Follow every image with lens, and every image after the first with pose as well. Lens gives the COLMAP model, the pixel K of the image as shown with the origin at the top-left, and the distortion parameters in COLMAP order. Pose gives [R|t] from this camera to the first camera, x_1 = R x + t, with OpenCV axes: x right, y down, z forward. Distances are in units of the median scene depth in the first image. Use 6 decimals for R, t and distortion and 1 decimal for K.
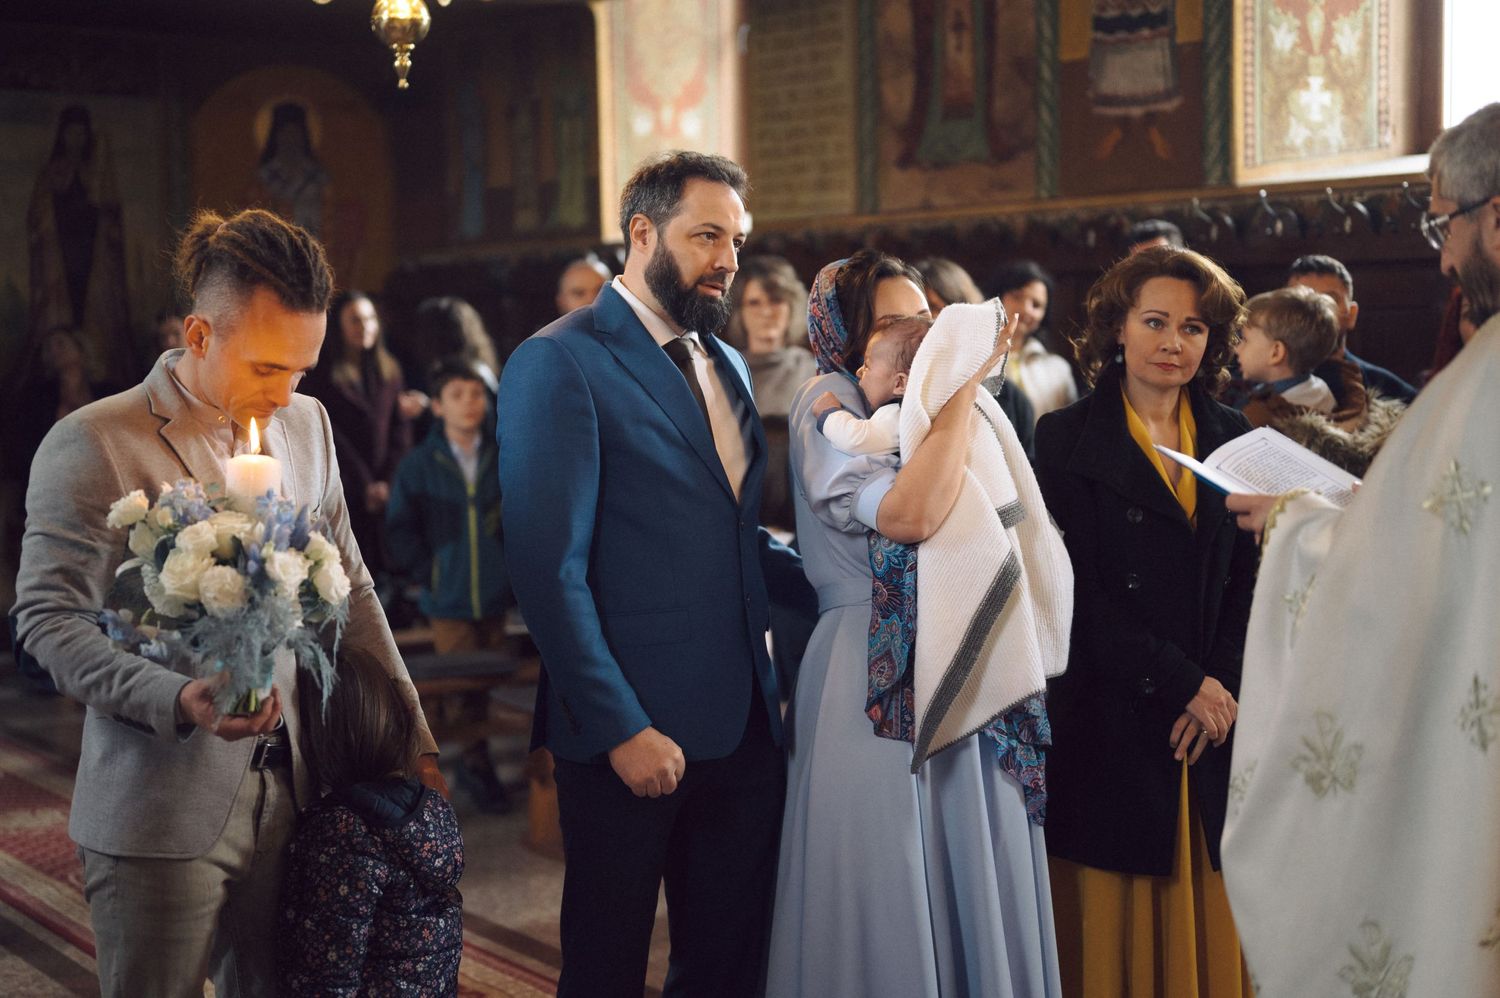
lens RADIAL K [[2032.3, 0, 750.0], [0, 2032.3, 499.0], [0, 0, 1]] dist [0.074049, -0.537822]
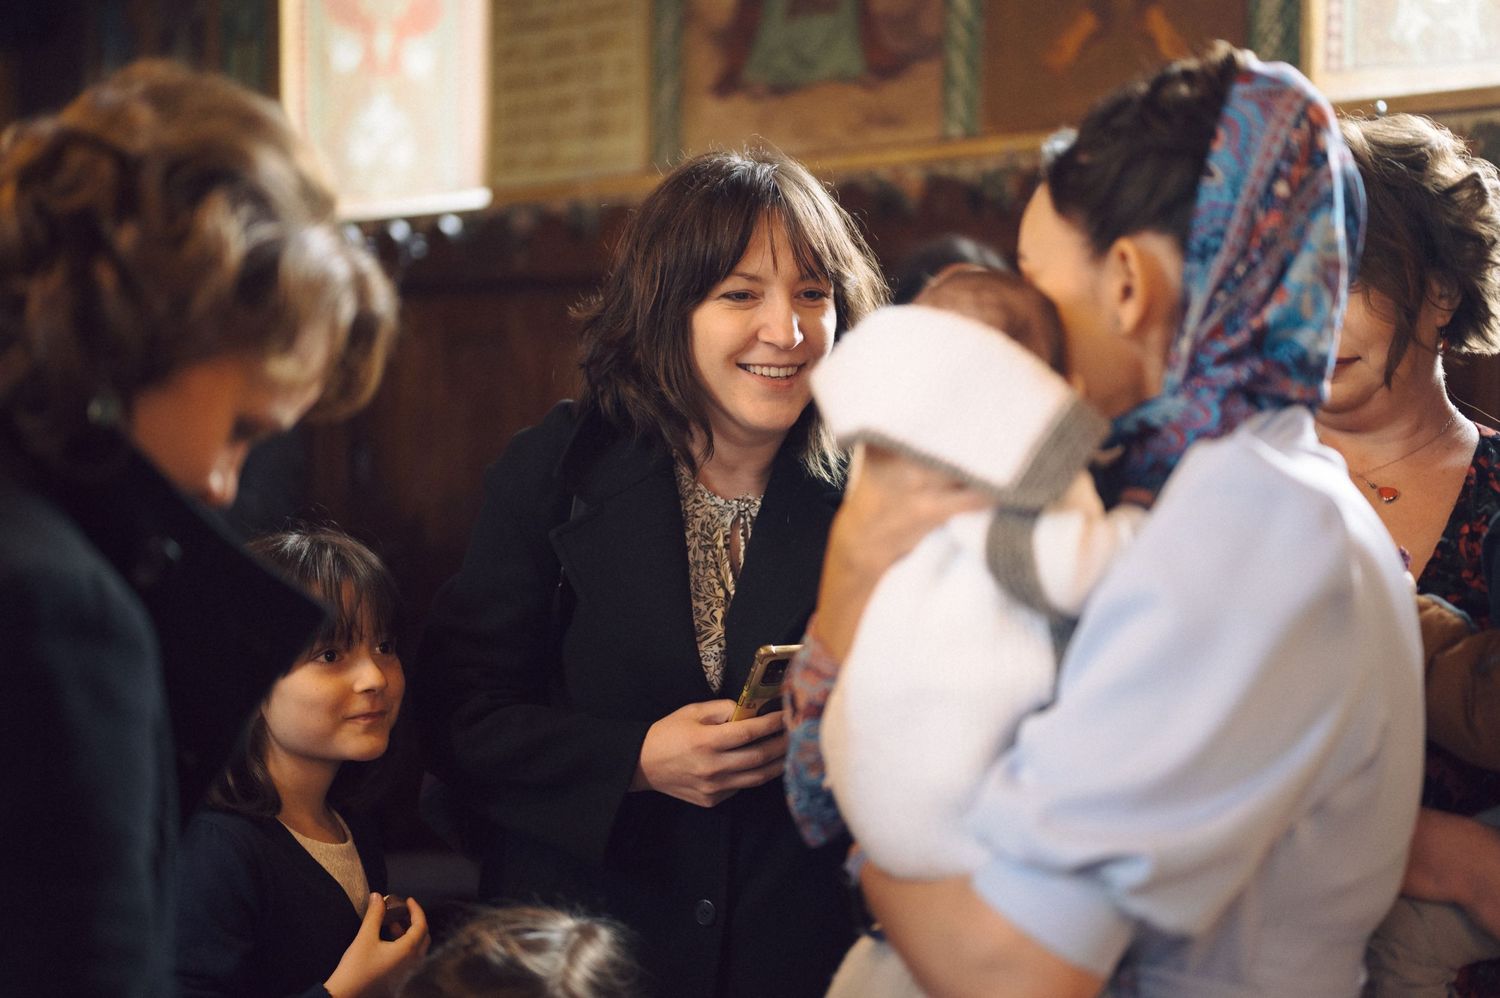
lens RADIAL K [[2032.3, 0, 750.0], [0, 2032.3, 499.0], [0, 0, 1]] dist [0.074049, -0.537822]
pose [[0.995652, 0.020133, 0.090952, 0.030477], [-0.017757, 0.999482, -0.026857, -0.023057], [-0.091446, 0.025125, 0.995493, 0.396579]]
